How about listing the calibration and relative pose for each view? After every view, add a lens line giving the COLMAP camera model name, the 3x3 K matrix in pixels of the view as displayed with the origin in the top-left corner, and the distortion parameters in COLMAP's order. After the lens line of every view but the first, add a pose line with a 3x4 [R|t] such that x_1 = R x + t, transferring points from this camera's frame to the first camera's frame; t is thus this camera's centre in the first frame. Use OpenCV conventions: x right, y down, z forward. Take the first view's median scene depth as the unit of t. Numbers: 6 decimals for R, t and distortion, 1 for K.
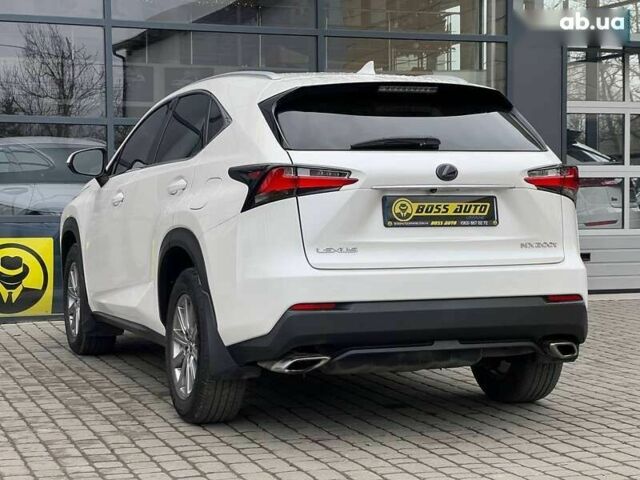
lens RADIAL K [[1397.5, 0, 318.6], [0, 1397.5, 241.0], [0, 0, 1]] dist [0.040156, 0.000000]
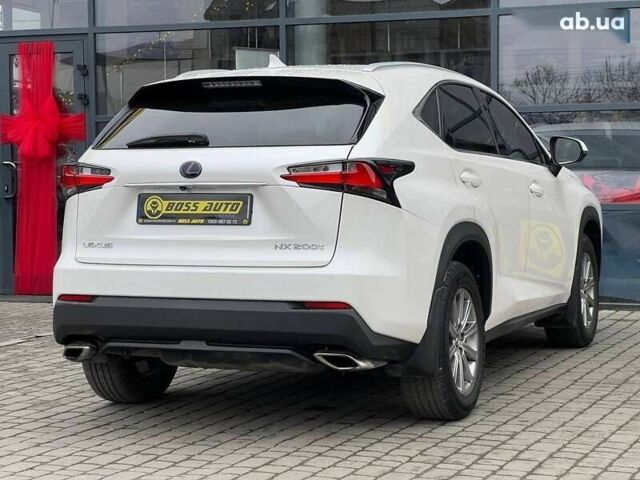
lens RADIAL K [[1397.5, 0, 317.0], [0, 1397.5, 239.4], [0, 0, 1]] dist [0.040156, 0.000000]
pose [[0.731419, 0.027435, -0.681376, 0.825358], [-0.017888, 0.999618, 0.021047, -0.022378], [0.681693, -0.003205, 0.731631, 0.340001]]
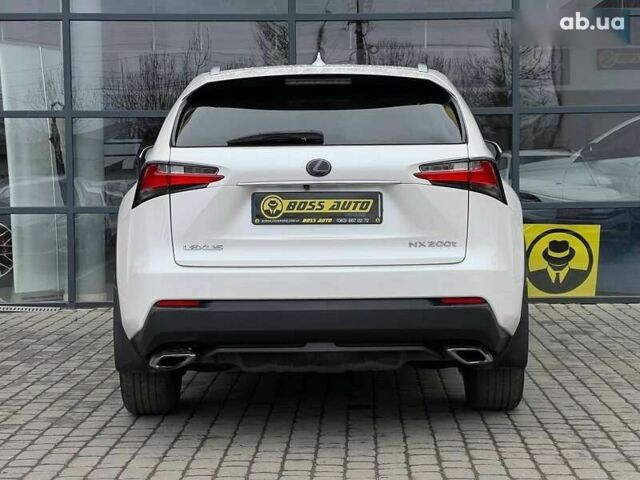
lens RADIAL K [[1397.5, 0, 306.0], [0, 1397.5, 231.5], [0, 0, 1]] dist [0.040156, 0.000000]
pose [[0.931294, 0.008673, -0.364166, 0.433713], [-0.006222, 0.999949, 0.007903, -0.012805], [0.364216, -0.005094, 0.931300, 0.098249]]
